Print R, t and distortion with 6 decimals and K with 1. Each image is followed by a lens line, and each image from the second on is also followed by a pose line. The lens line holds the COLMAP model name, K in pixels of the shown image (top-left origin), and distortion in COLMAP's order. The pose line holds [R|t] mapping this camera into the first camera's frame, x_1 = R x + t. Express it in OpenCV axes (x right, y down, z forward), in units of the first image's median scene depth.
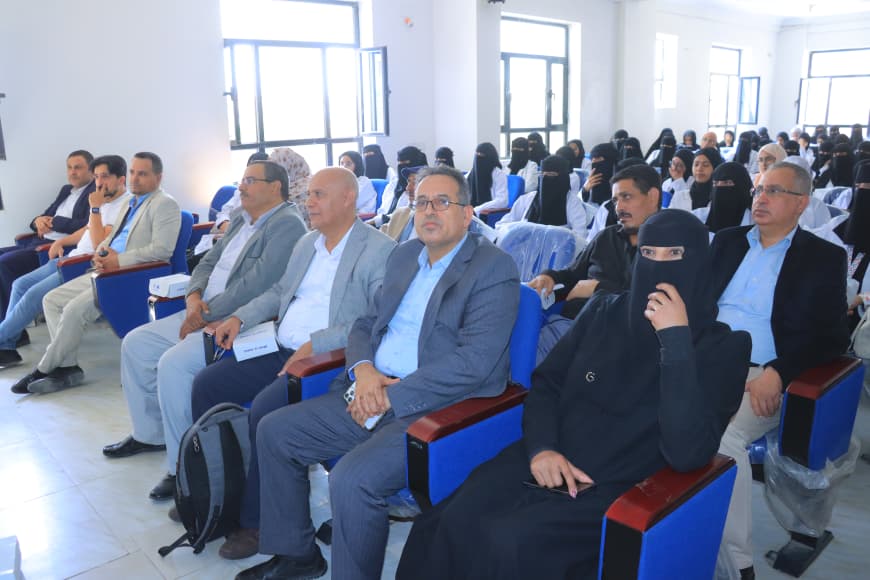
lens RADIAL K [[722.7, 0, 428.9], [0, 722.7, 294.1], [0, 0, 1]] dist [-0.171276, 0.159889]
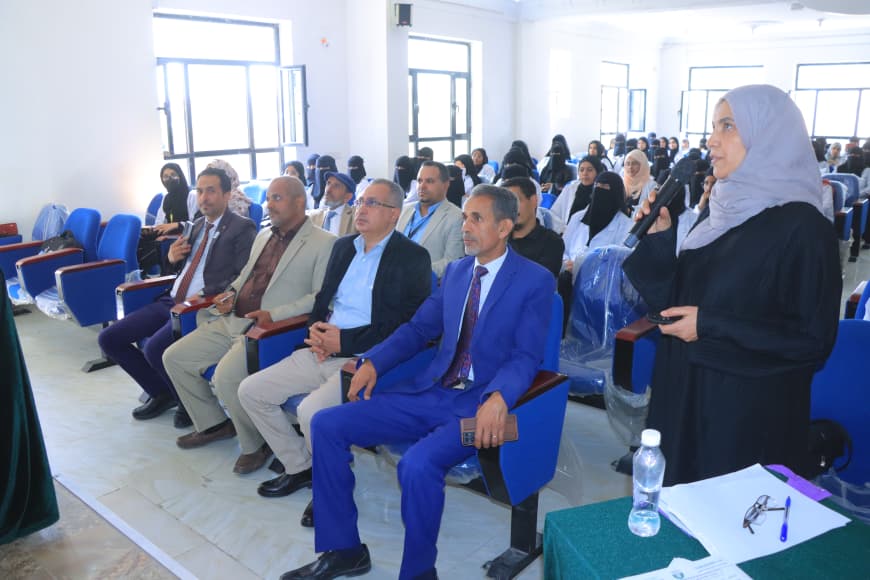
lens RADIAL K [[722.7, 0, 429.4], [0, 722.7, 281.0], [0, 0, 1]] dist [-0.171276, 0.159889]
pose [[0.992323, -0.018579, 0.122270, -0.009067], [0.021416, 0.999530, -0.021933, 0.013424], [-0.121805, 0.024383, 0.992255, -0.103744]]
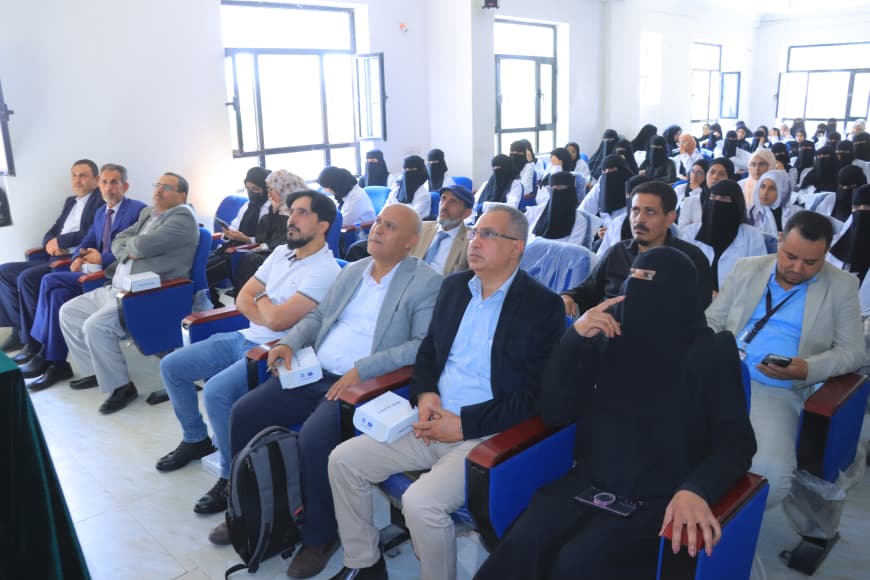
lens RADIAL K [[722.7, 0, 430.5], [0, 722.7, 297.5], [0, 0, 1]] dist [-0.171276, 0.159889]
pose [[0.999327, -0.016628, 0.032695, -0.030329], [0.015950, 0.999654, 0.020906, -0.019753], [-0.033031, -0.020371, 0.999247, -0.020348]]
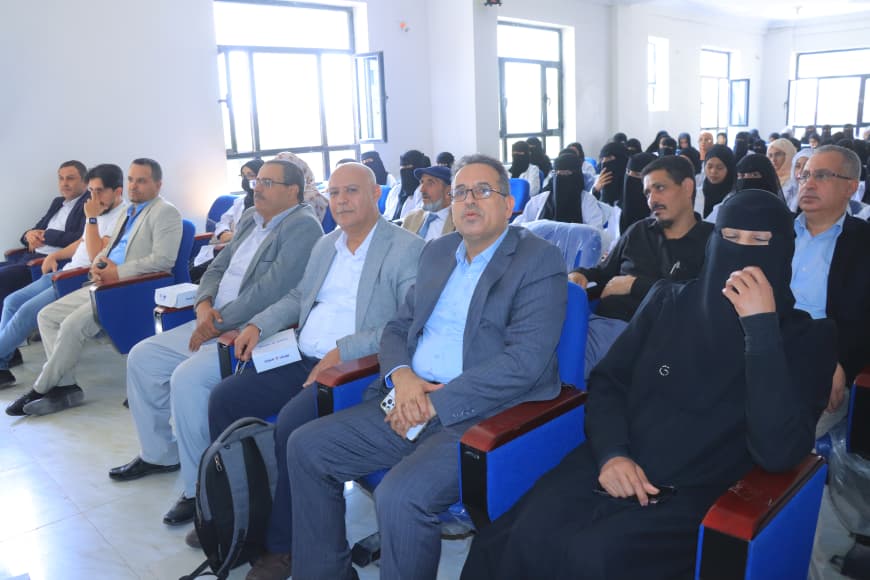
lens RADIAL K [[722.7, 0, 436.3], [0, 722.7, 292.2], [0, 0, 1]] dist [-0.171276, 0.159889]
pose [[0.999280, -0.026994, 0.026669, -0.020427], [0.027528, 0.999424, -0.019855, 0.005359], [-0.026118, 0.020574, 0.999447, 0.022589]]
